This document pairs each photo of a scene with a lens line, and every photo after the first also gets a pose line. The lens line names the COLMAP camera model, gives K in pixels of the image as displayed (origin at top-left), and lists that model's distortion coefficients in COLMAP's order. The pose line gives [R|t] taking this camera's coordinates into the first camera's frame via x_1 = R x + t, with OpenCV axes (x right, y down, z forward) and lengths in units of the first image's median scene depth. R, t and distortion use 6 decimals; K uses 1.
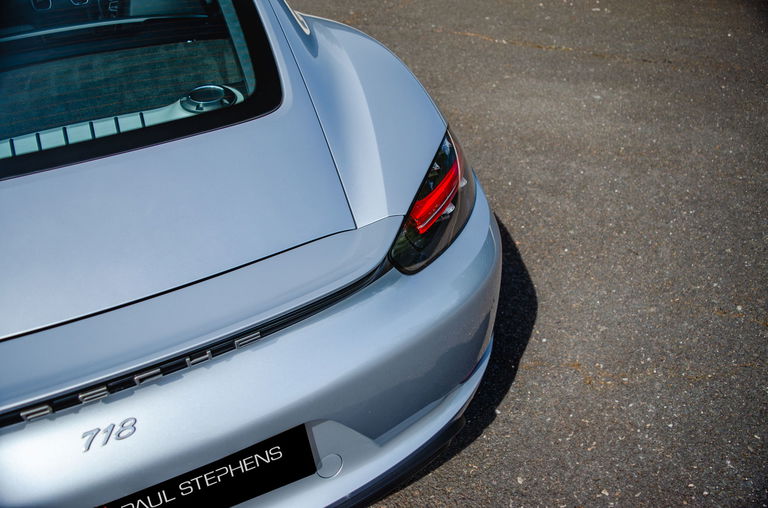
lens RADIAL K [[578.0, 0, 373.4], [0, 578.0, 242.0], [0, 0, 1]] dist [-0.006413, -0.003454]
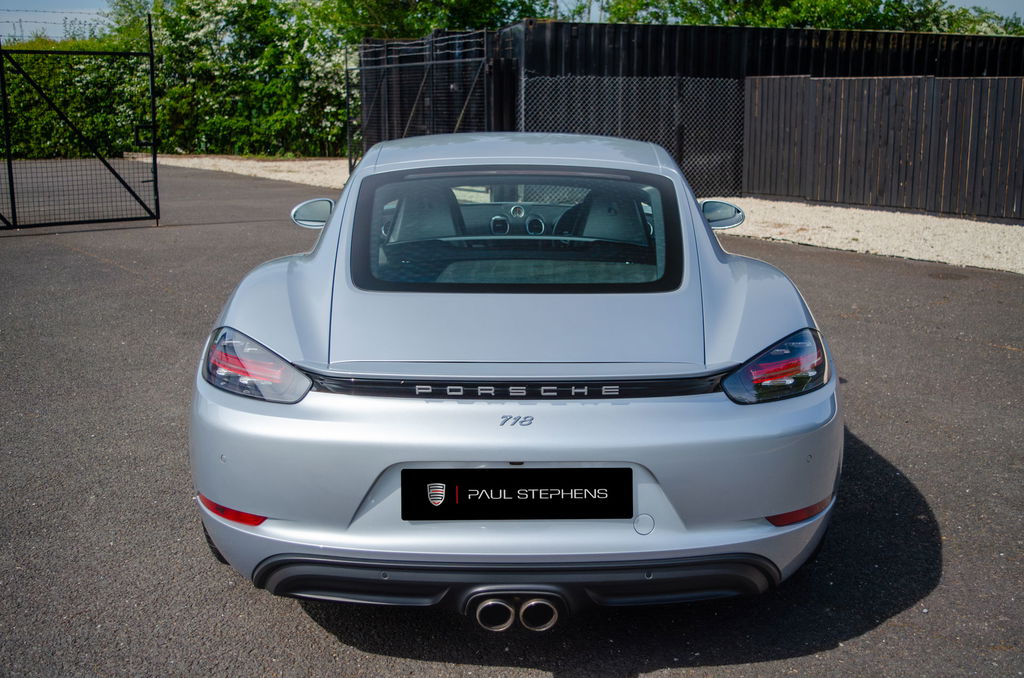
lens RADIAL K [[1215.0, 0, 512.0], [0, 1215.0, 339.0], [0, 0, 1]] dist [-0.000404, -0.008264]
pose [[0.908918, 0.132173, -0.395473, 0.481927], [-0.274770, 0.903242, -0.329629, 0.697113], [0.313639, 0.408270, 0.857290, -1.148452]]
